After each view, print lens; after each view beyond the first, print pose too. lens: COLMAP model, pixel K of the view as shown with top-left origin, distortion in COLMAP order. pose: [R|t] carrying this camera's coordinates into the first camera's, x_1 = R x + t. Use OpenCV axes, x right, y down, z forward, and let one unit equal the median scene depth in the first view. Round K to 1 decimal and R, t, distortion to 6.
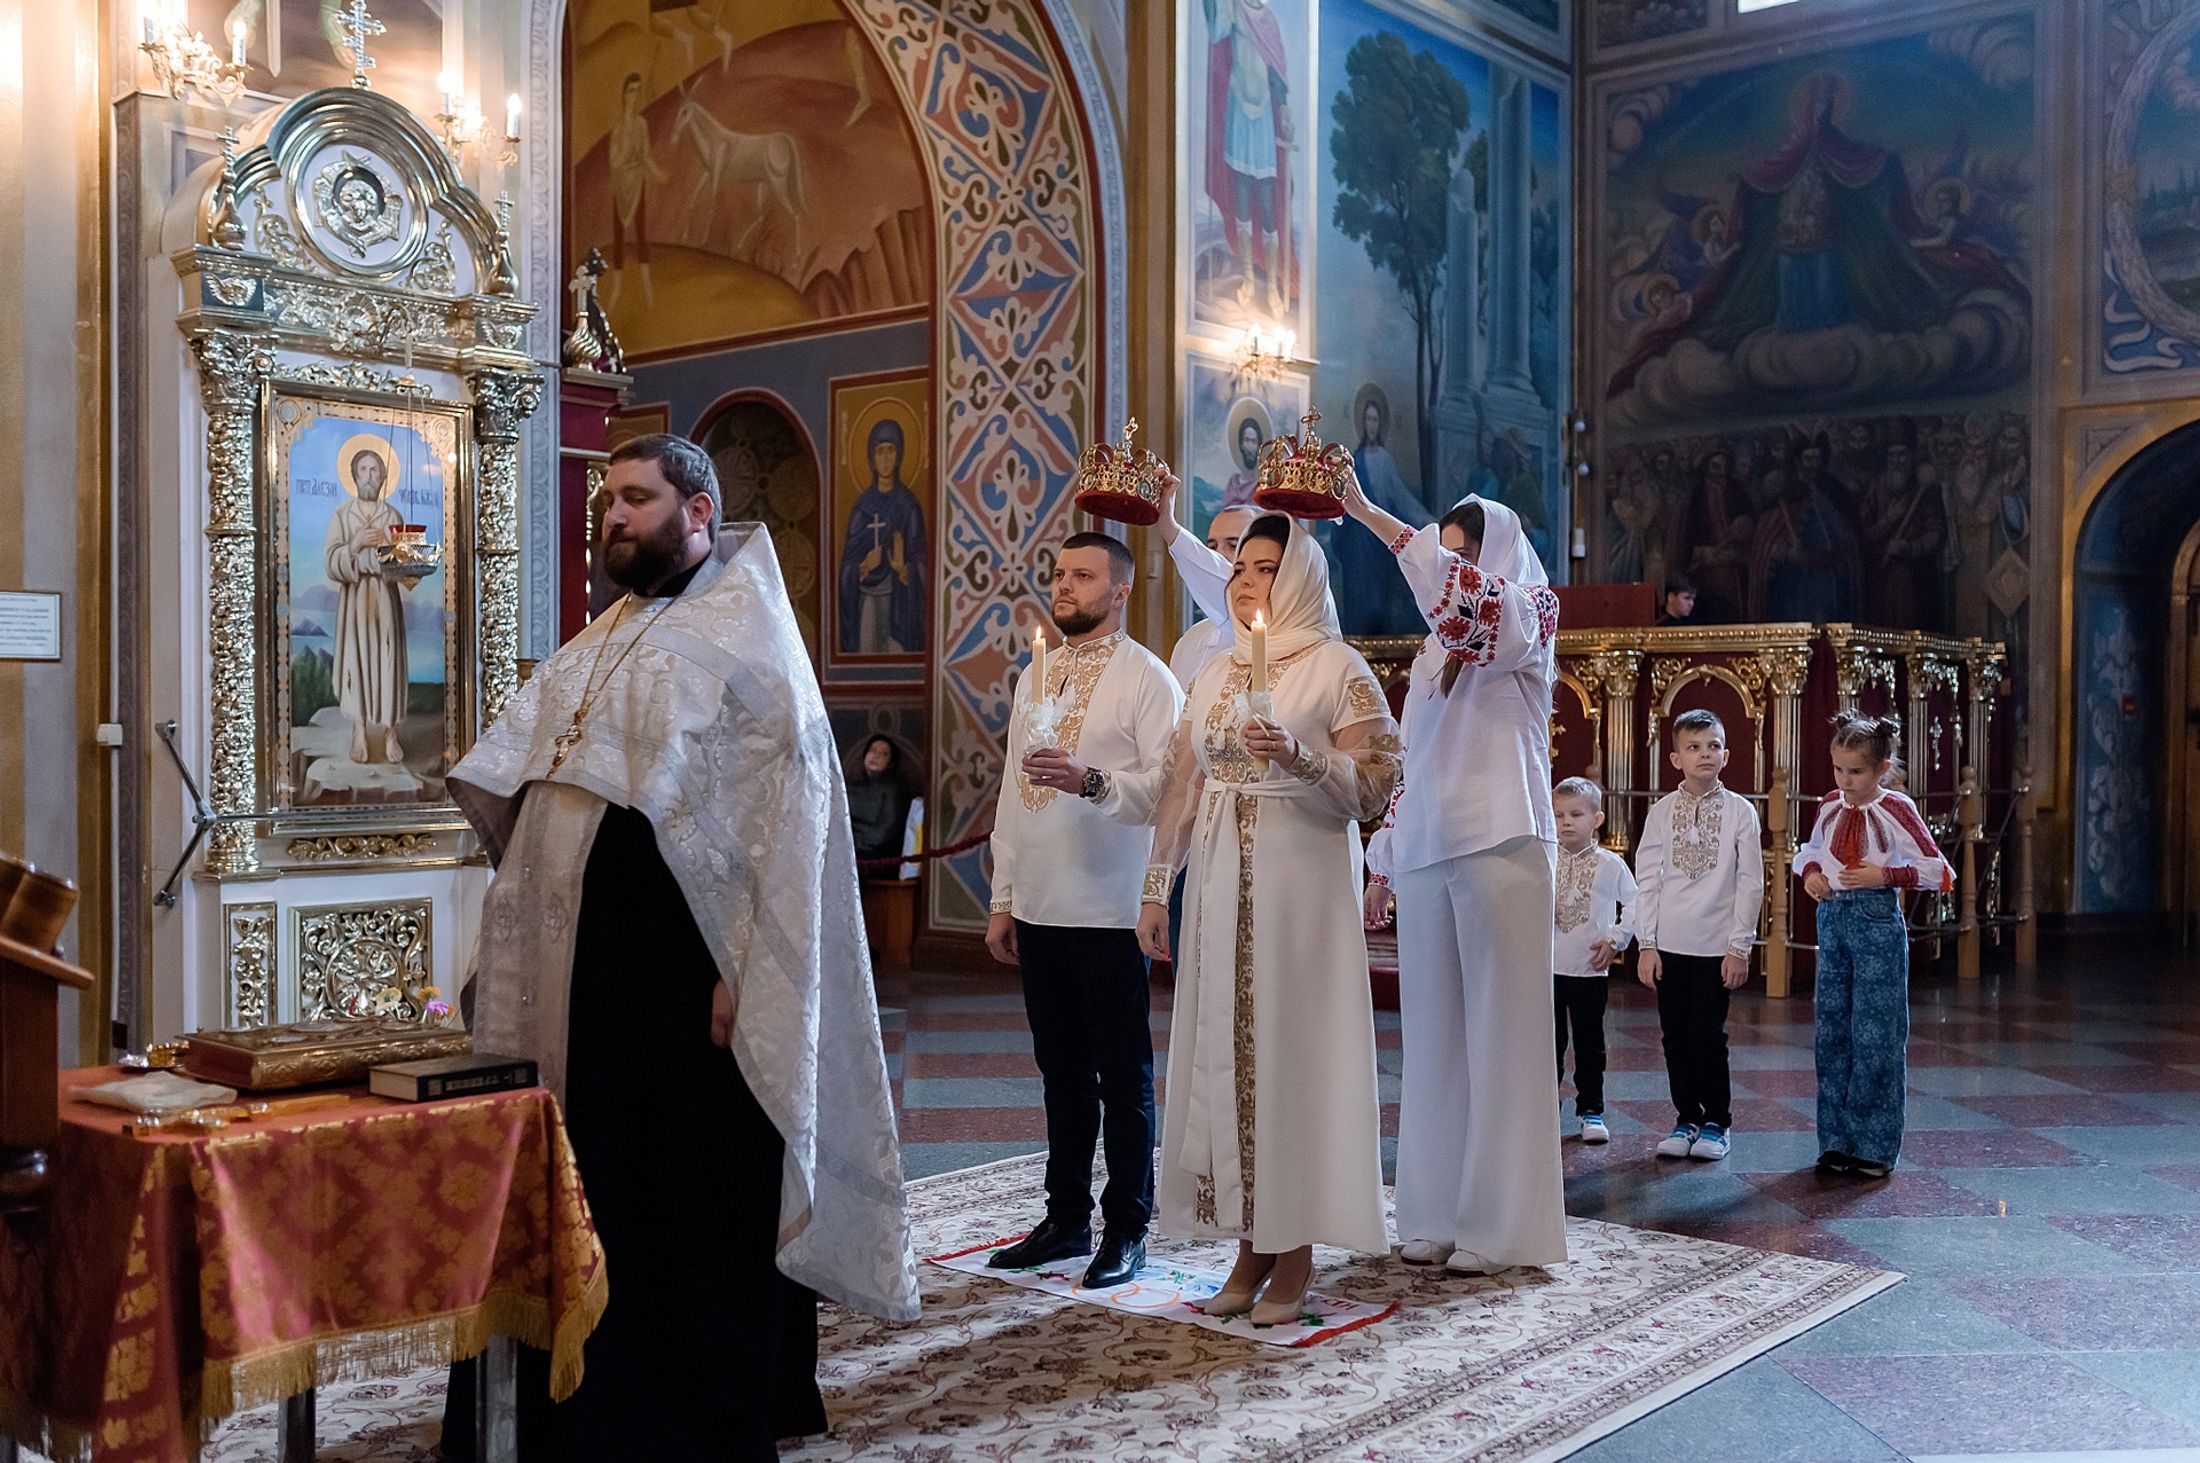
lens RADIAL K [[2139.8, 0, 1137.7], [0, 2139.8, 762.2], [0, 0, 1]] dist [-0.006847, 0.008959]
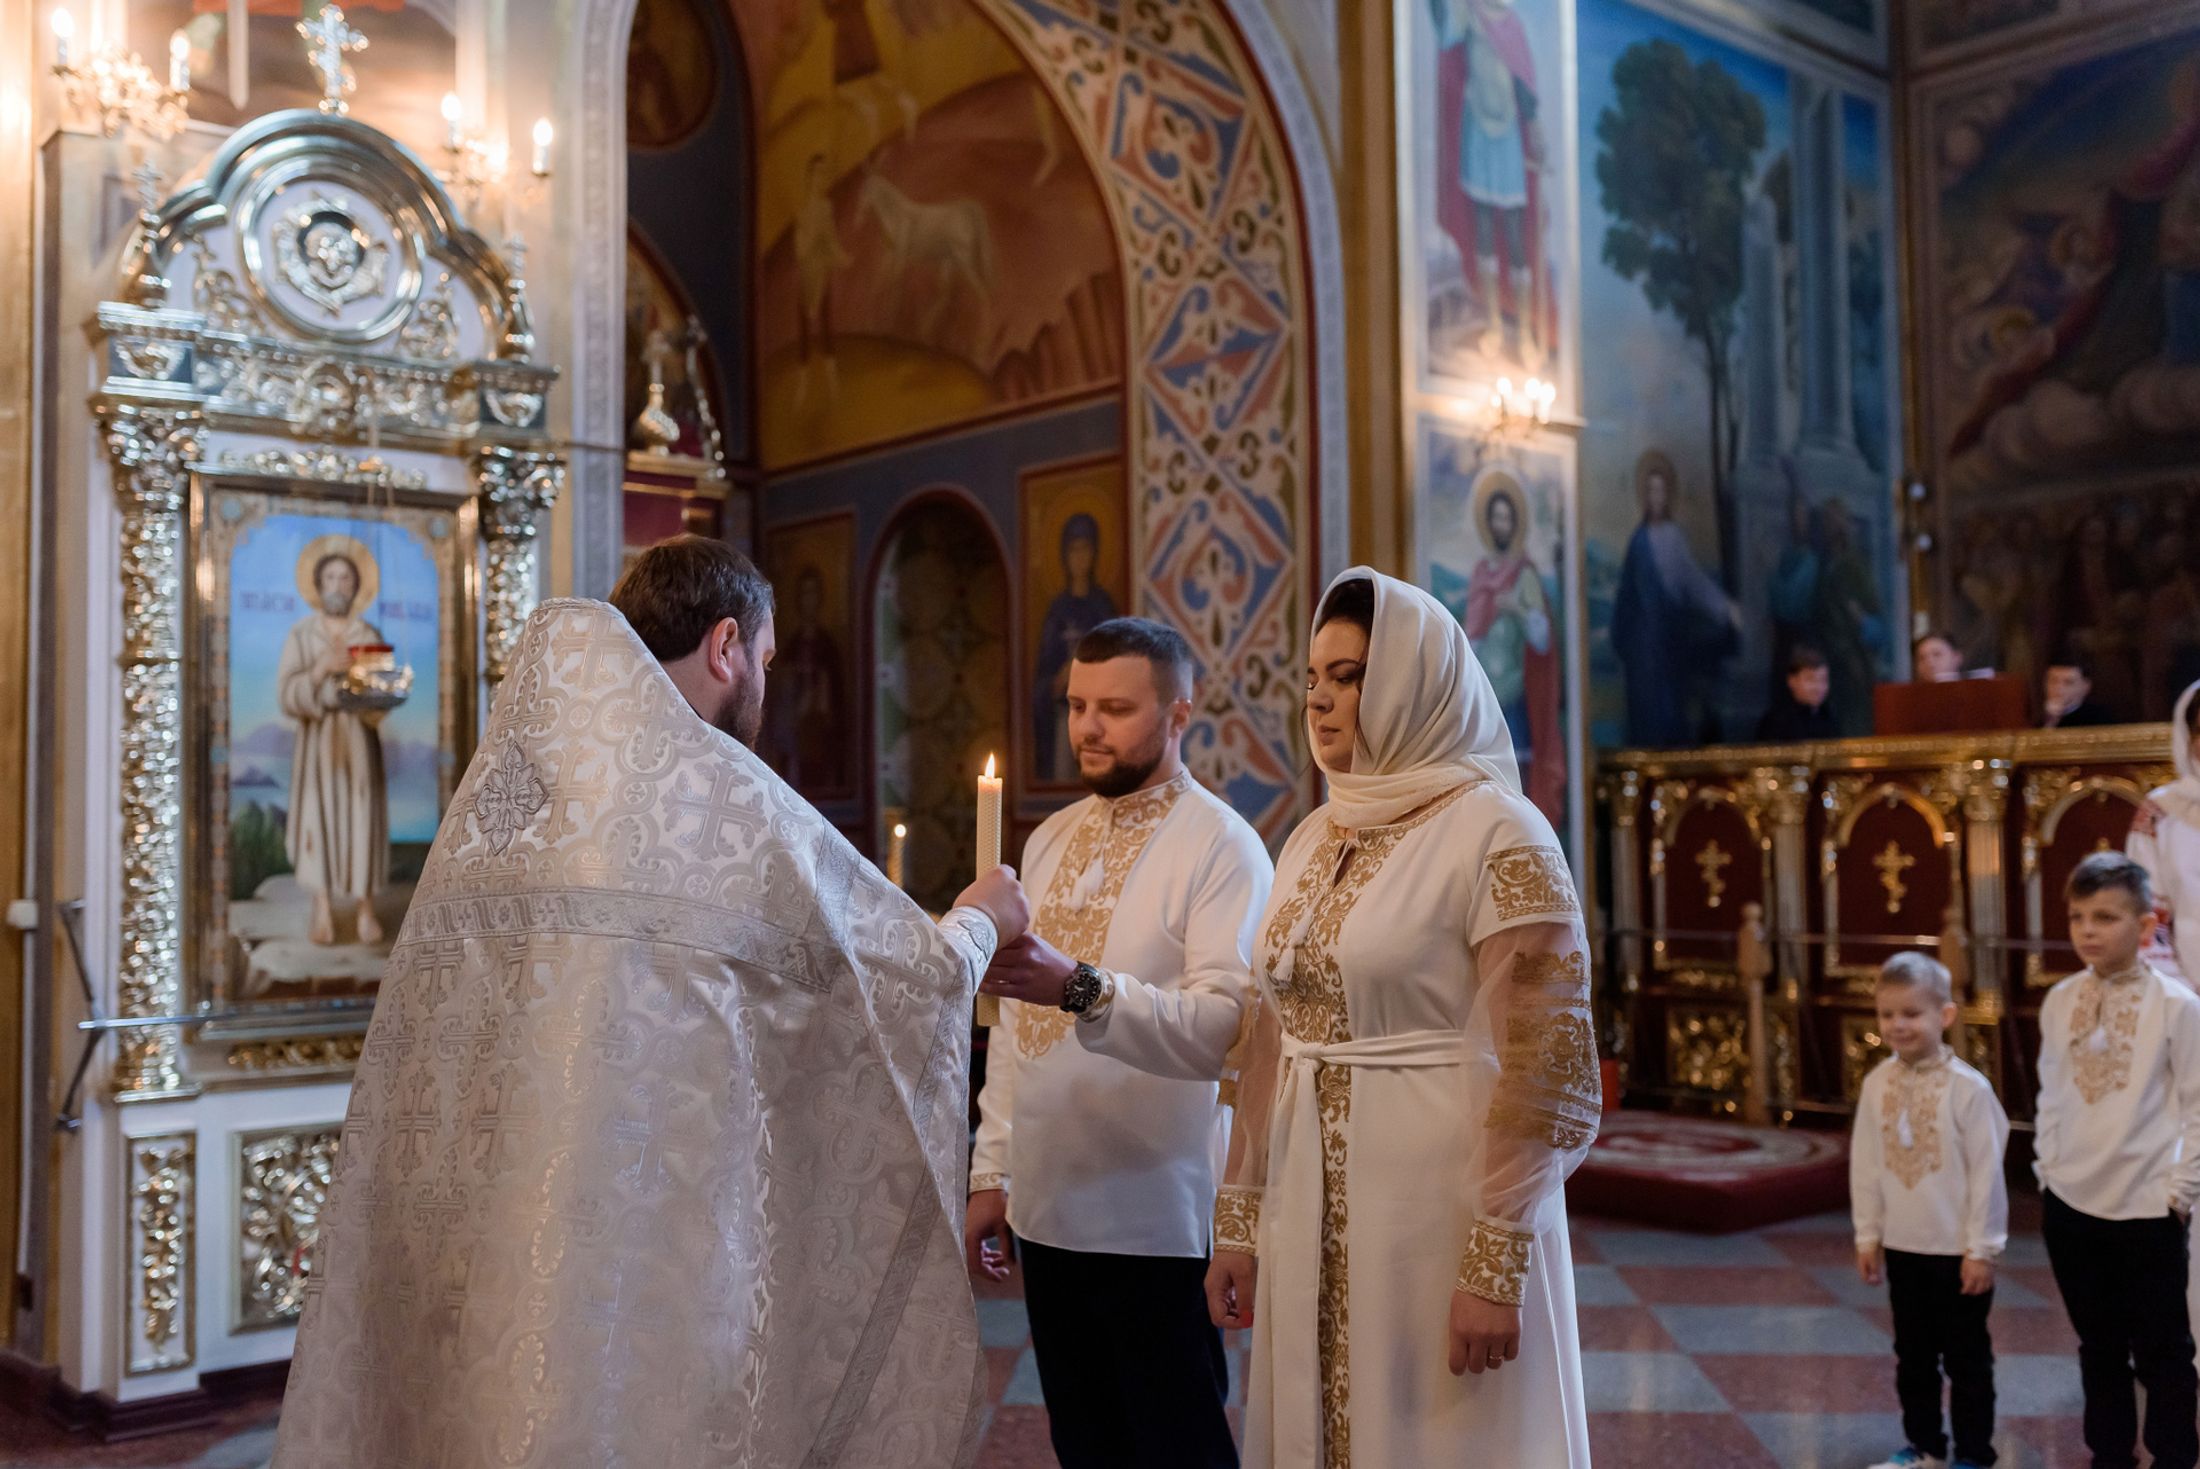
lens RADIAL K [[2139.5, 0, 1079.6], [0, 2139.5, 739.1], [0, 0, 1]] dist [-0.001459, -0.005385]
pose [[0.985154, -0.022899, -0.170141, 0.031291], [0.012050, 0.997843, -0.064527, -0.013413], [0.171251, 0.061519, 0.983305, 0.164811]]
